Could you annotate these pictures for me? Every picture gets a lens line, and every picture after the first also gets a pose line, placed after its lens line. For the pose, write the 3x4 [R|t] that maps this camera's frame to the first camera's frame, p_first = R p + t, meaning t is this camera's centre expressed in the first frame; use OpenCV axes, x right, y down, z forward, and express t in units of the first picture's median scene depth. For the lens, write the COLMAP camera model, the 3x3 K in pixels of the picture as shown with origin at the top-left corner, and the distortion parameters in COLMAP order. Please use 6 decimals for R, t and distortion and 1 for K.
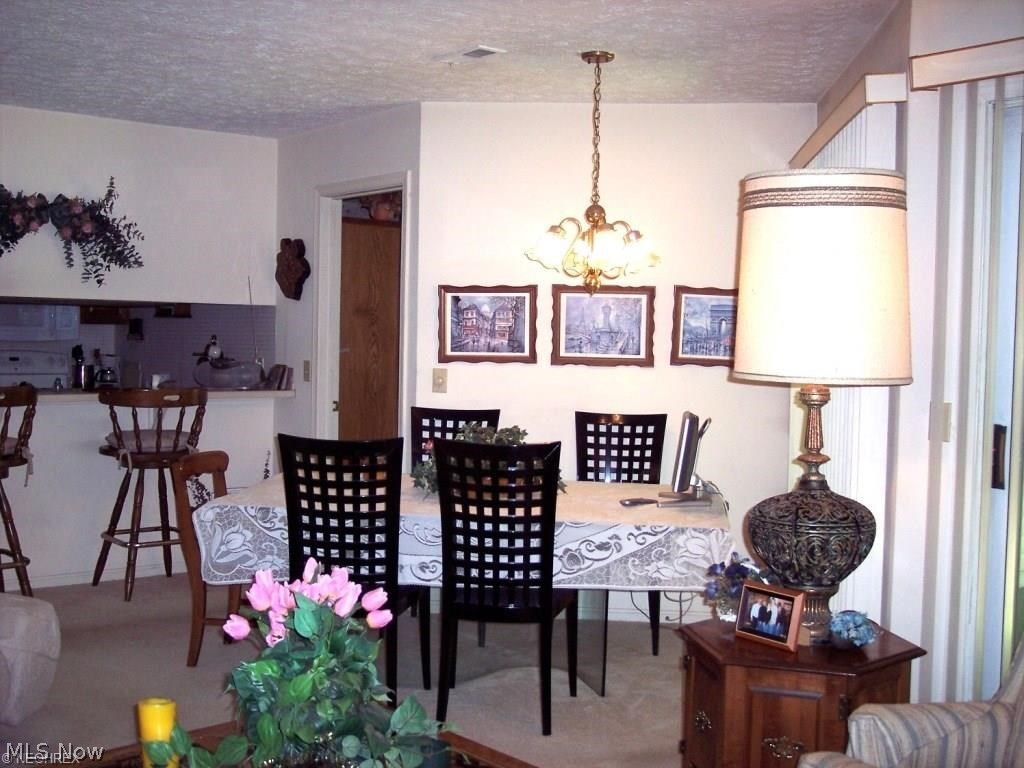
lens RADIAL K [[1164.2, 0, 512.0], [0, 1164.2, 384.0], [0, 0, 1]] dist [-0.160973, 0.271963]
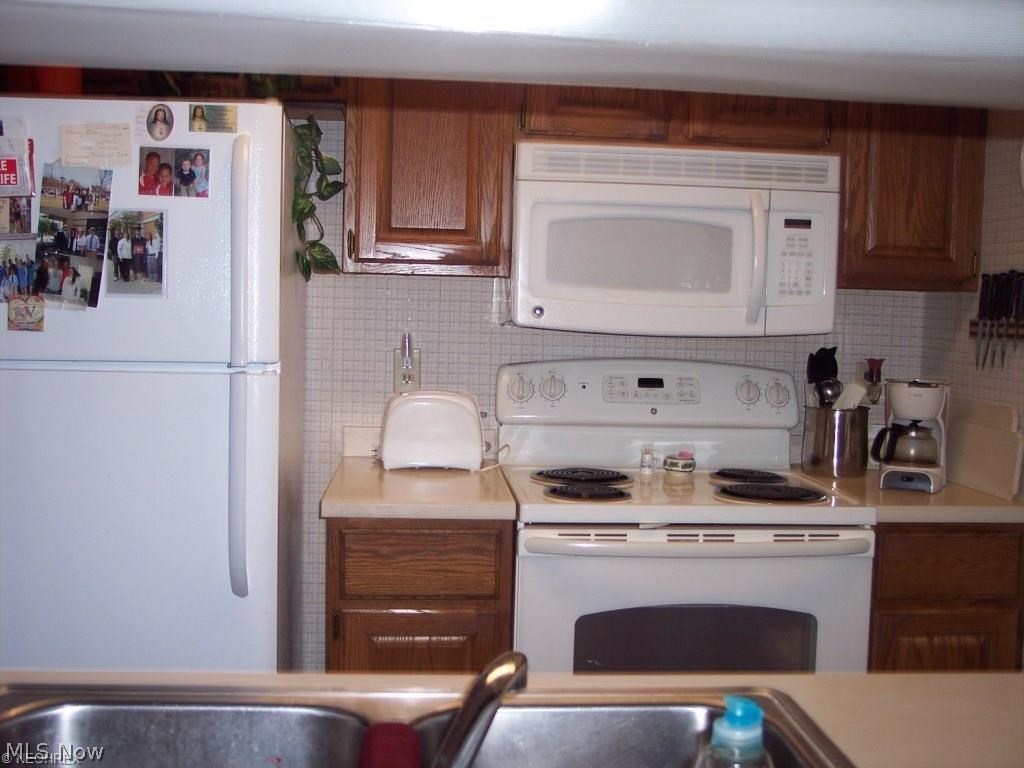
lens RADIAL K [[1164.2, 0, 512.0], [0, 1164.2, 384.0], [0, 0, 1]] dist [-0.160973, 0.271963]
pose [[0.832556, 0.050853, -0.551602, -0.400307], [-0.038051, 0.998675, 0.034637, -0.047659], [0.552633, -0.007848, 0.833388, 0.989149]]
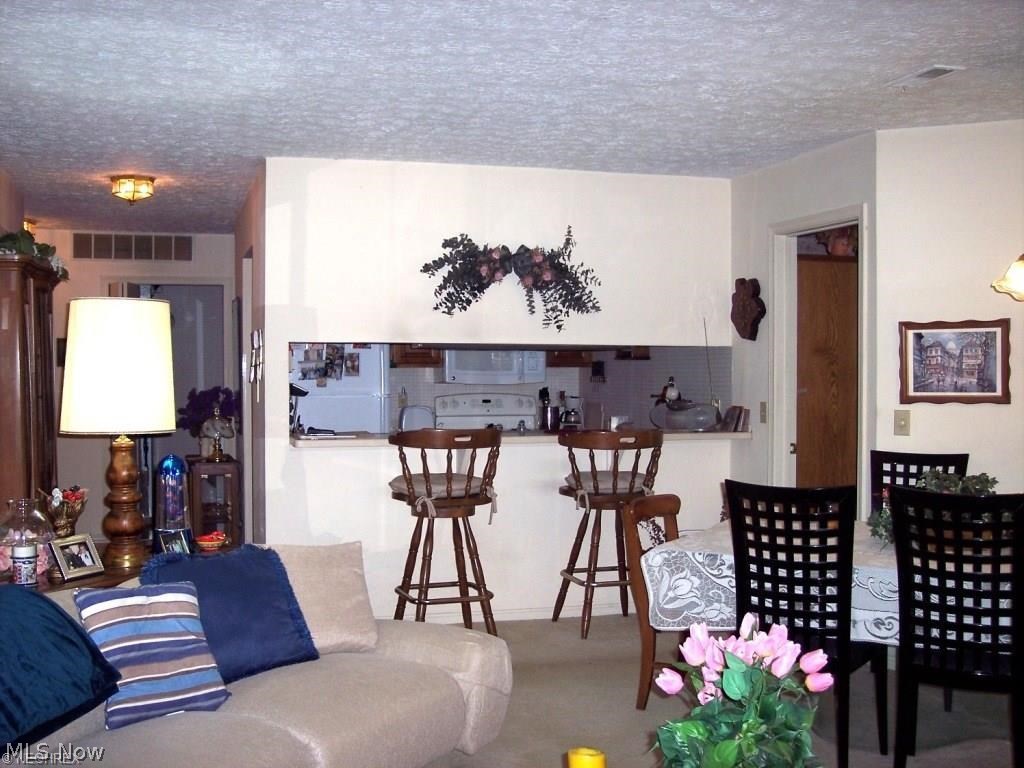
lens RADIAL K [[1164.2, 0, 512.0], [0, 1164.2, 384.0], [0, 0, 1]] dist [-0.160973, 0.271963]
pose [[0.920853, -0.012417, -0.389712, 0.010081], [-0.000212, 0.999477, -0.032346, -0.004352], [0.389910, 0.029869, 0.920369, 0.018764]]
